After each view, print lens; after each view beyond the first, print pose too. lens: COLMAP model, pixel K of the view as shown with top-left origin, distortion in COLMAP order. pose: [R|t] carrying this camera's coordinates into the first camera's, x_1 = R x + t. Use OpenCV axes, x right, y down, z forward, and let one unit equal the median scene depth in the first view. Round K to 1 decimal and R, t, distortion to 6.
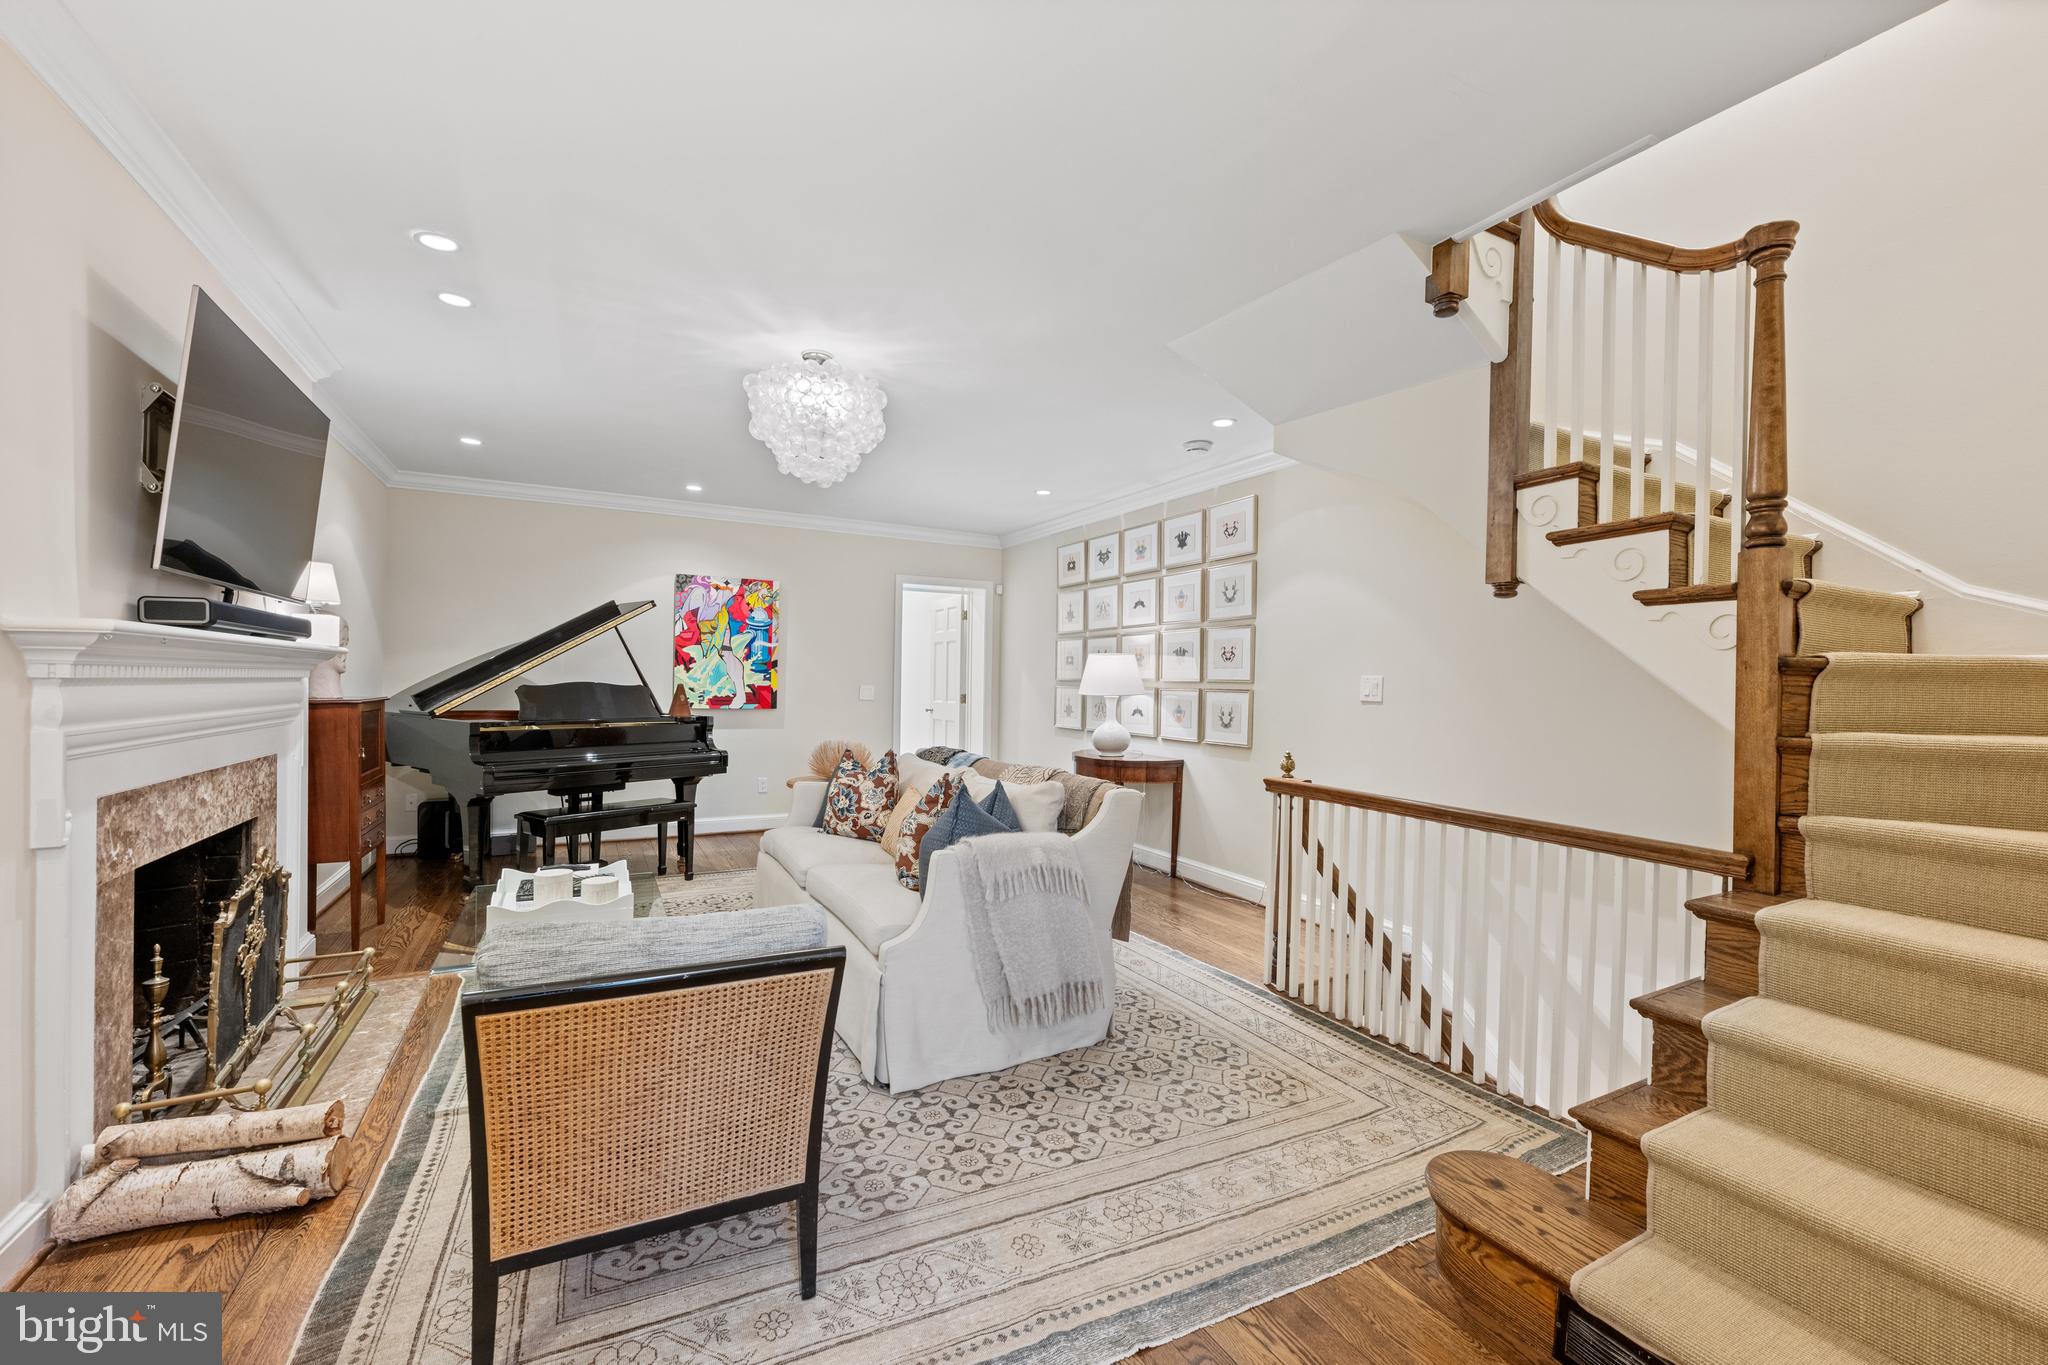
lens RADIAL K [[843.5, 0, 1022.9], [0, 843.5, 695.1], [0, 0, 1]] dist [-0.000564, 0.000101]
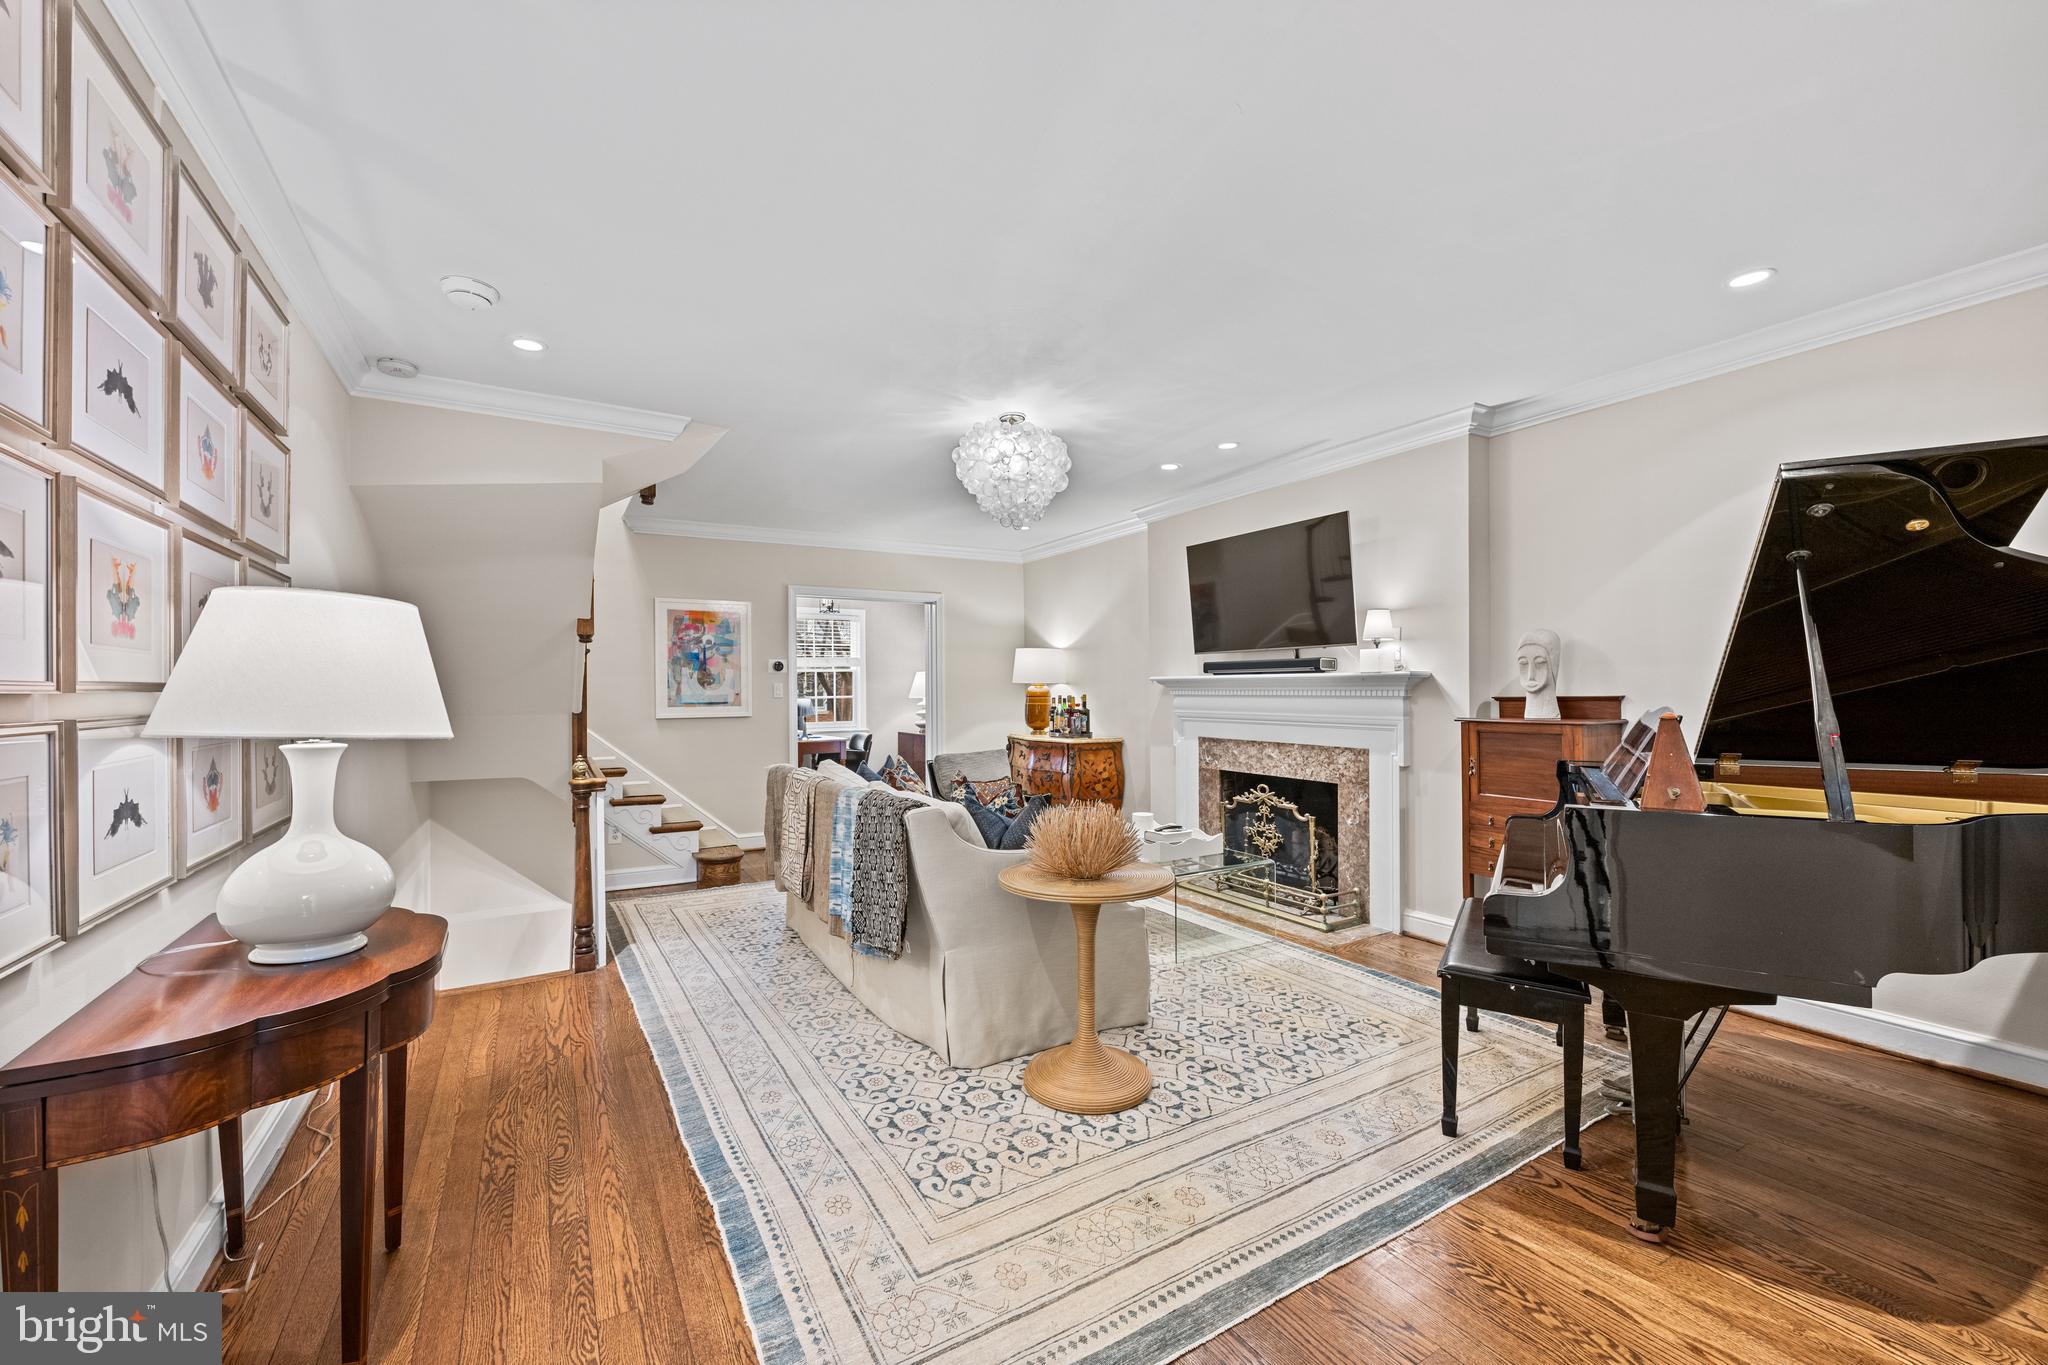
lens RADIAL K [[812.9, 0, 1024.0], [0, 812.9, 682.5], [0, 0, 1]] dist [-0.000147, 0.000032]
pose [[-0.998437, -0.011485, -0.054701, -0.128017], [-0.011848, 0.999910, 0.006312, -0.026275], [0.054623, 0.006950, -0.998483, 1.355009]]
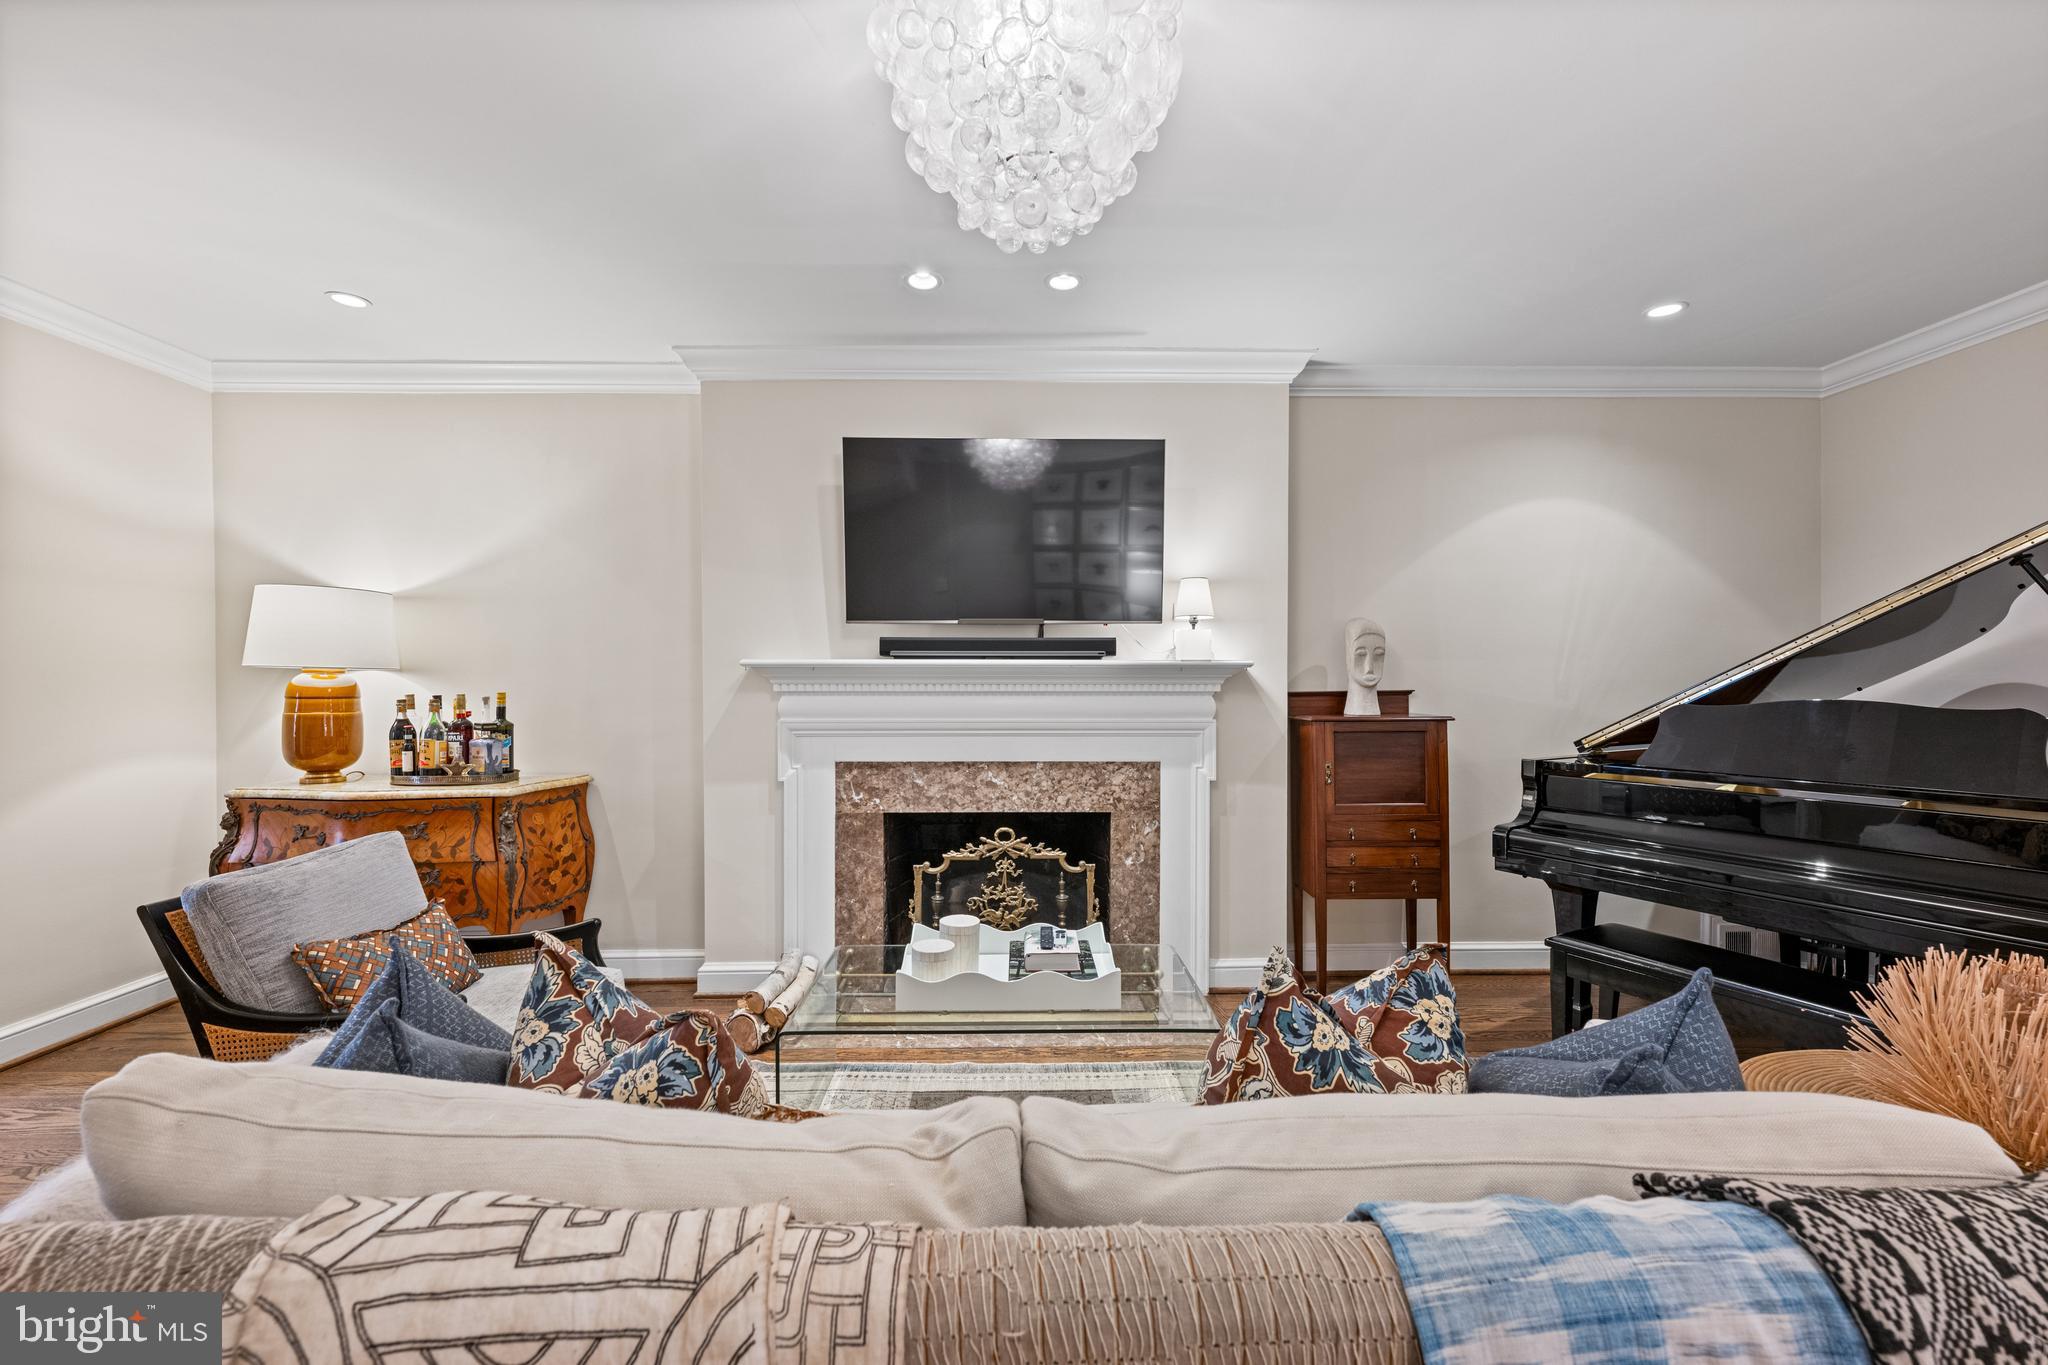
lens RADIAL K [[810.4, 0, 1020.2], [0, 810.4, 684.6], [0, 0, 1]] dist [0.002513, 0.000079]
pose [[-0.445168, -0.010420, -0.895386, 0.076816], [-0.020375, 0.999791, -0.001505, -0.014376], [0.895215, 0.017573, -0.445288, 0.751377]]
